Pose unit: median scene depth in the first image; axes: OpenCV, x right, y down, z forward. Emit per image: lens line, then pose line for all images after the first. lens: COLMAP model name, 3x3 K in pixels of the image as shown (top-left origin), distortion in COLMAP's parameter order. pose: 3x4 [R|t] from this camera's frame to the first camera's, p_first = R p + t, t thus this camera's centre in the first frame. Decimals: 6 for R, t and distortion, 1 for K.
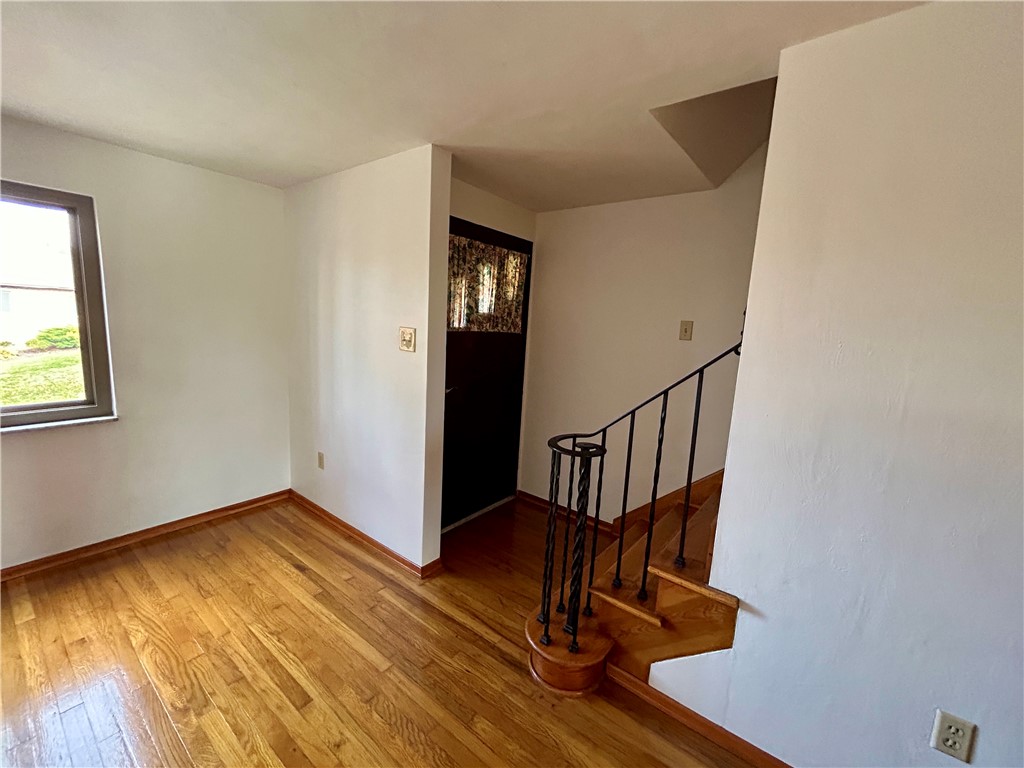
lens RADIAL K [[414.7, 0, 512.0], [0, 414.7, 384.0], [0, 0, 1]] dist [-0.000605, 0.000009]
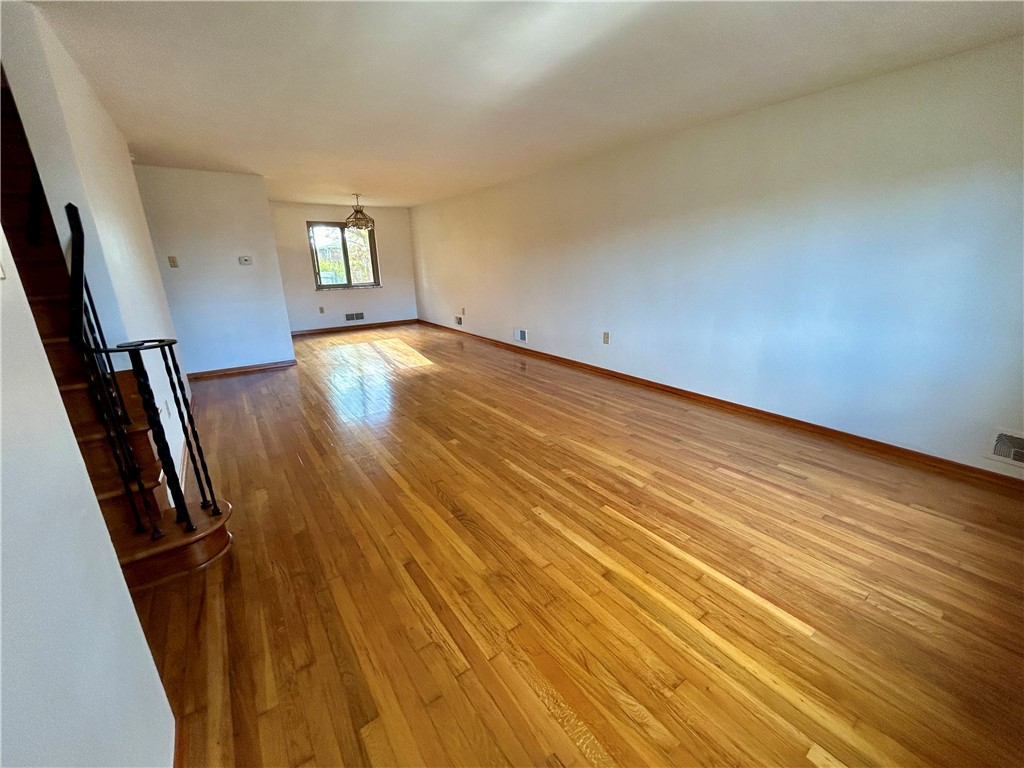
lens RADIAL K [[414.7, 0, 512.0], [0, 414.7, 384.0], [0, 0, 1]] dist [-0.000605, 0.000009]
pose [[-0.954887, -0.111999, 0.275039, -0.916908], [0.019422, 0.900620, 0.434174, -0.175244], [-0.296332, 0.419929, -0.857815, 1.499052]]
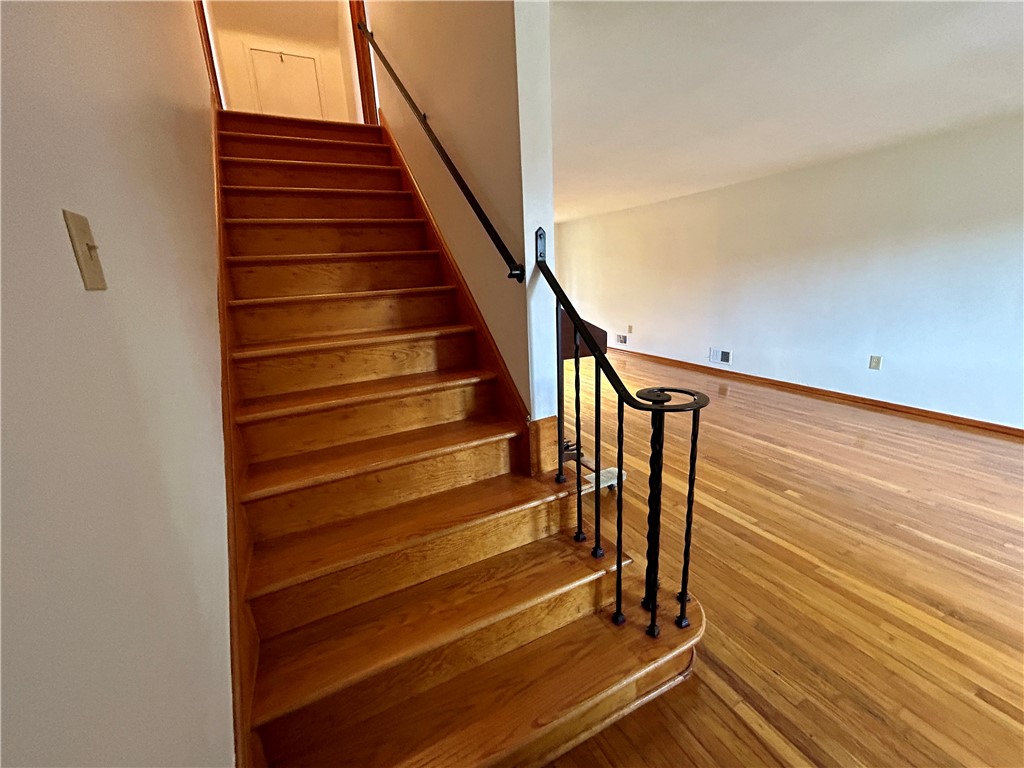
lens RADIAL K [[414.7, 0, 512.0], [0, 414.7, 384.0], [0, 0, 1]] dist [-0.000605, 0.000009]
pose [[-0.906081, -0.111917, 0.408034, 0.097483], [0.068557, 0.912804, 0.402604, -0.214541], [-0.417513, 0.392765, -0.819401, 1.637226]]
